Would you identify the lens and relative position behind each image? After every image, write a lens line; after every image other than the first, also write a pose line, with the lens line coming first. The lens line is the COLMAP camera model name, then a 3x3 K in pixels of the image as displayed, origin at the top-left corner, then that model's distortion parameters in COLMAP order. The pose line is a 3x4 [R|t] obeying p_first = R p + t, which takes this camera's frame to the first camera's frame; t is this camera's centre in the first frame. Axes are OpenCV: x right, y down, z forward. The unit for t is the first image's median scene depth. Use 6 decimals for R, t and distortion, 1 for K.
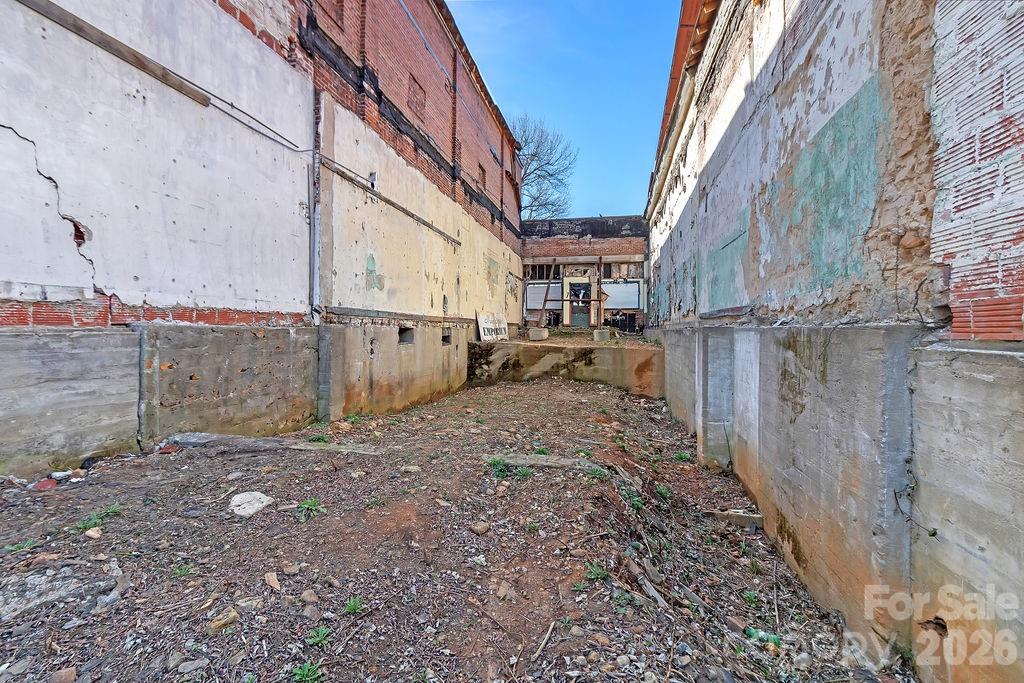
lens RADIAL K [[469.5, 0, 508.2], [0, 469.5, 327.4], [0, 0, 1]] dist [-0.000066, 0.000317]
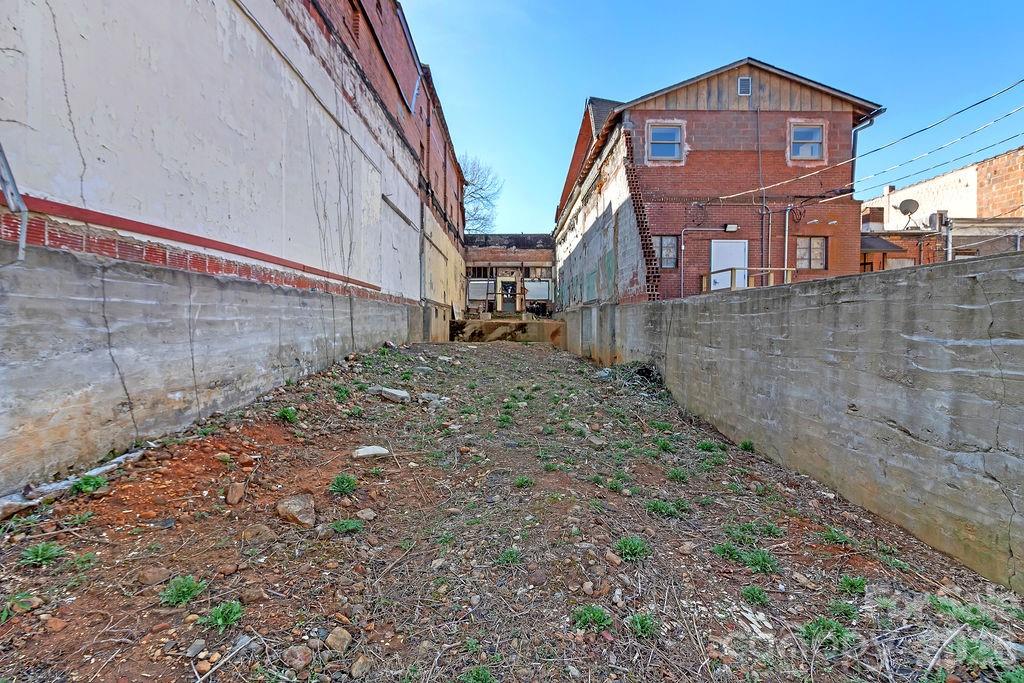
lens RADIAL K [[515.1, 0, 513.0], [0, 515.1, 324.3], [0, 0, 1]] dist [-0.000159, -0.000044]
pose [[0.975068, -0.005420, 0.221842, -0.179848], [0.003386, 0.999949, 0.009546, 0.020321], [-0.221882, -0.008557, 0.975036, -0.517300]]
